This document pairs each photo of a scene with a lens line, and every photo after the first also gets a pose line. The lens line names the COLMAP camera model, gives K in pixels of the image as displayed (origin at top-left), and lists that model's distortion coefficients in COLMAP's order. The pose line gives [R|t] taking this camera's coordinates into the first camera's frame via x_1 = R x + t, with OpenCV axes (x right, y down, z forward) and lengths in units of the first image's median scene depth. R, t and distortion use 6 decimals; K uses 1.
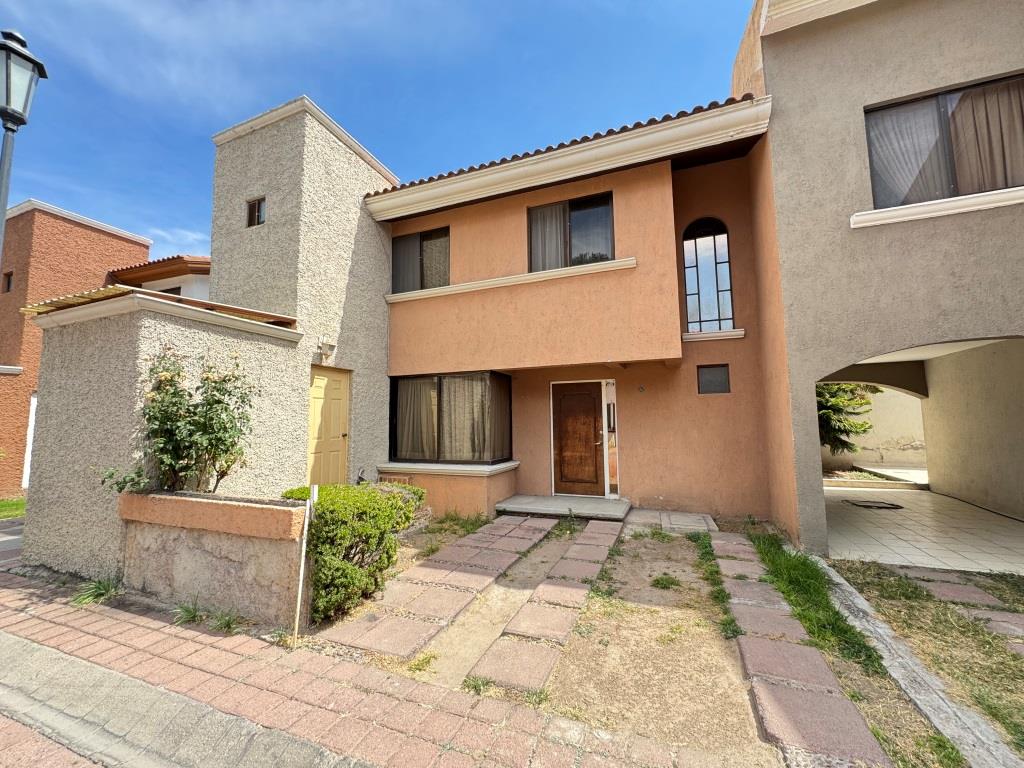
lens RADIAL K [[408.0, 0, 511.3], [0, 408.0, 382.3], [0, 0, 1]] dist [-0.001257, 0.000110]
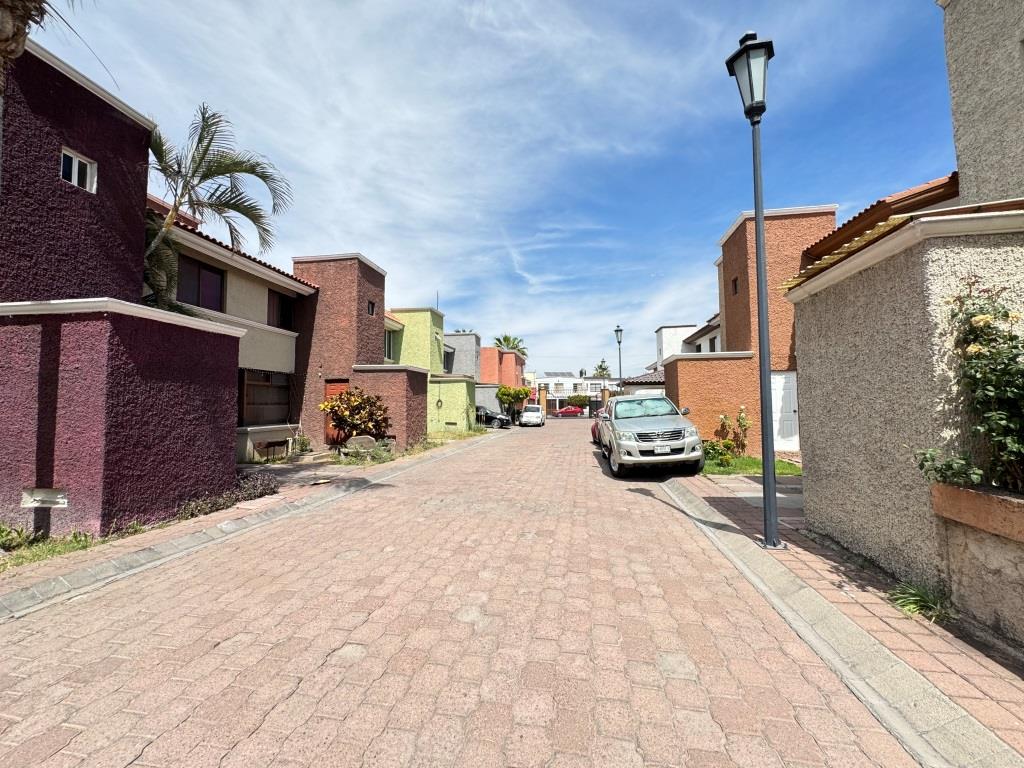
lens RADIAL K [[408.0, 0, 511.3], [0, 408.0, 382.3], [0, 0, 1]] dist [-0.001257, 0.000110]
pose [[0.199431, -0.042244, -0.979001, -0.233950], [0.100607, 0.994673, -0.022426, 0.015342], [0.974734, -0.094022, 0.202619, 0.059765]]
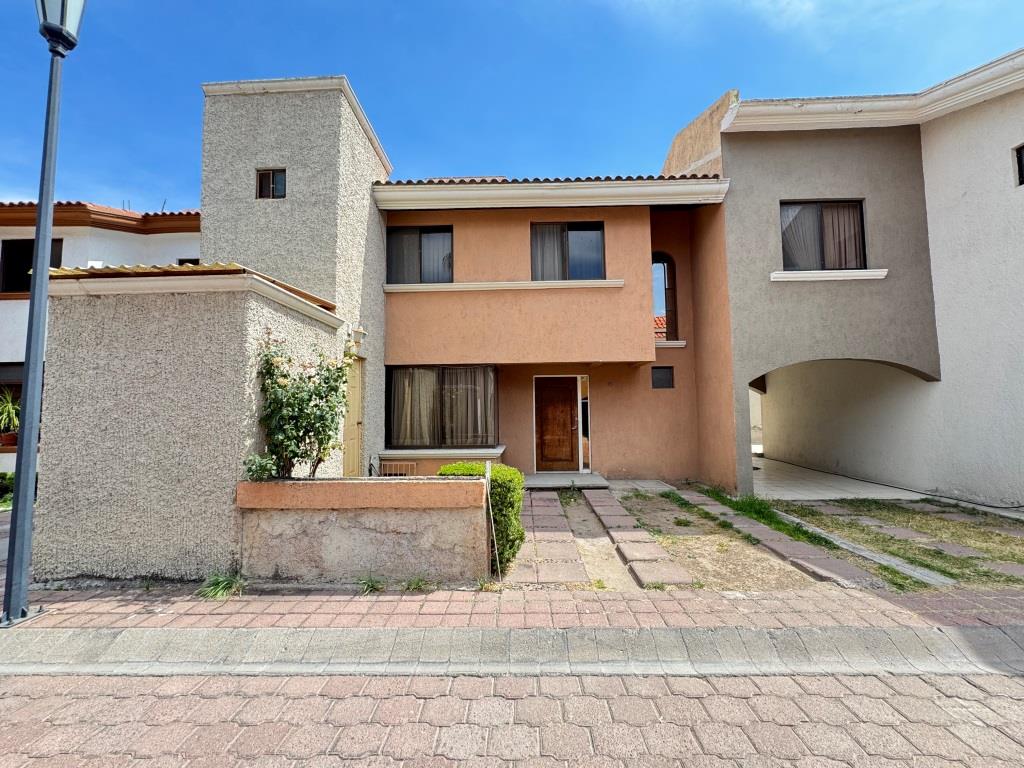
lens RADIAL K [[408.0, 0, 511.3], [0, 408.0, 382.3], [0, 0, 1]] dist [-0.001257, 0.000110]
pose [[0.939247, 0.024065, 0.342396, -0.448936], [-0.032399, 0.999301, 0.018643, -0.001397], [-0.341709, -0.028604, 0.939371, -0.073980]]
